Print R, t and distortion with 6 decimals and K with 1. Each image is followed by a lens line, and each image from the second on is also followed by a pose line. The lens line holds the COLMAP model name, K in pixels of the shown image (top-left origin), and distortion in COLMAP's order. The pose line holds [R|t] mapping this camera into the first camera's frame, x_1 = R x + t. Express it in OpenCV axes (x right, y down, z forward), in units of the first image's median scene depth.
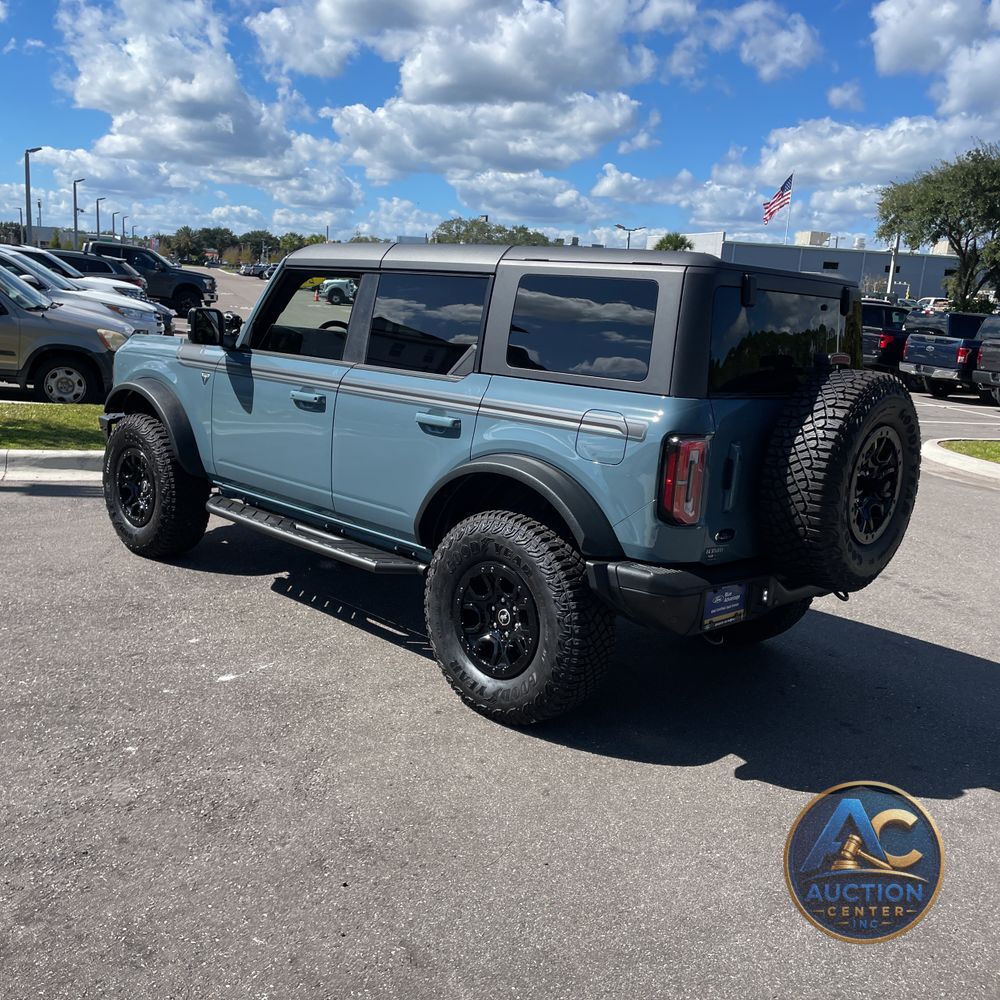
lens RADIAL K [[1012.8, 0, 493.8], [0, 1012.8, 492.2], [0, 0, 1]] dist [0.039155, 0.000000]
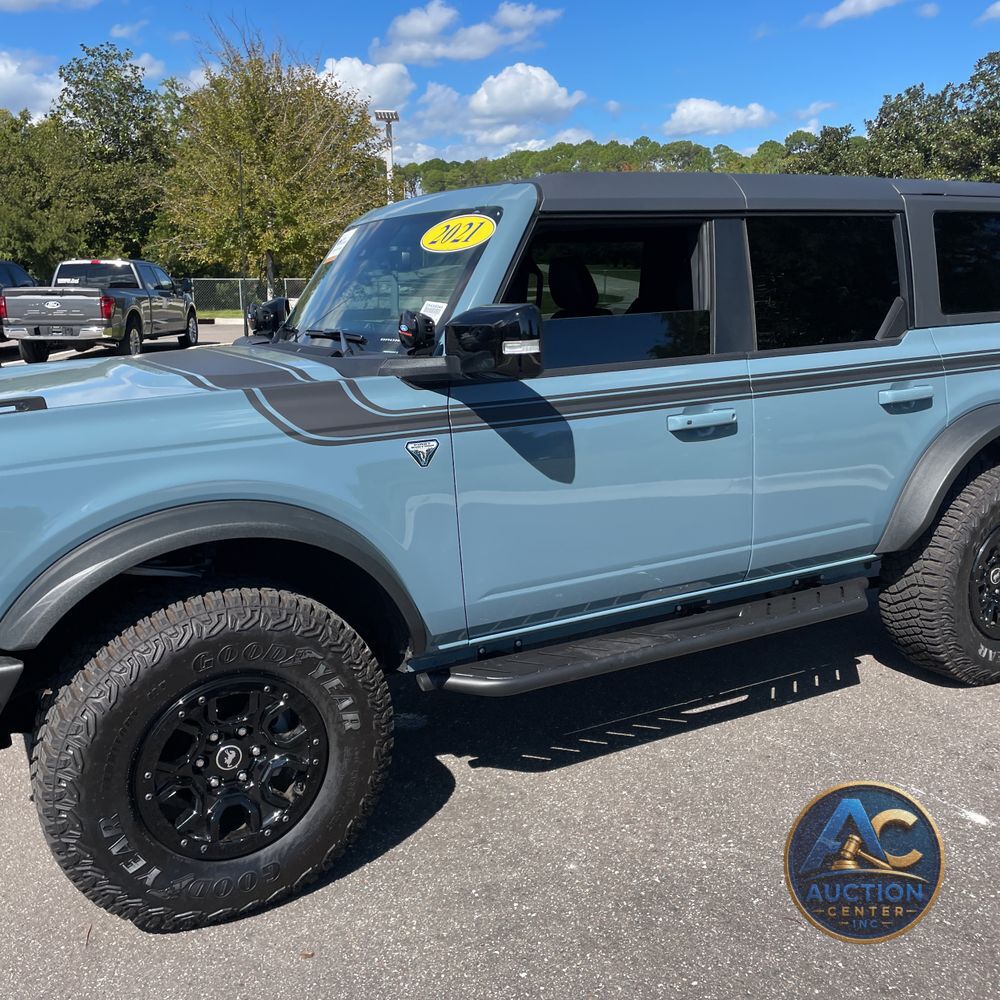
lens RADIAL K [[1012.8, 0, 498.9], [0, 1012.8, 494.9], [0, 0, 1]] dist [0.039155, 0.000000]
pose [[0.296854, -0.278423, 0.913432, -0.723549], [0.217495, 0.951123, 0.219228, -0.191849], [-0.929824, 0.133588, 0.342901, 0.806157]]
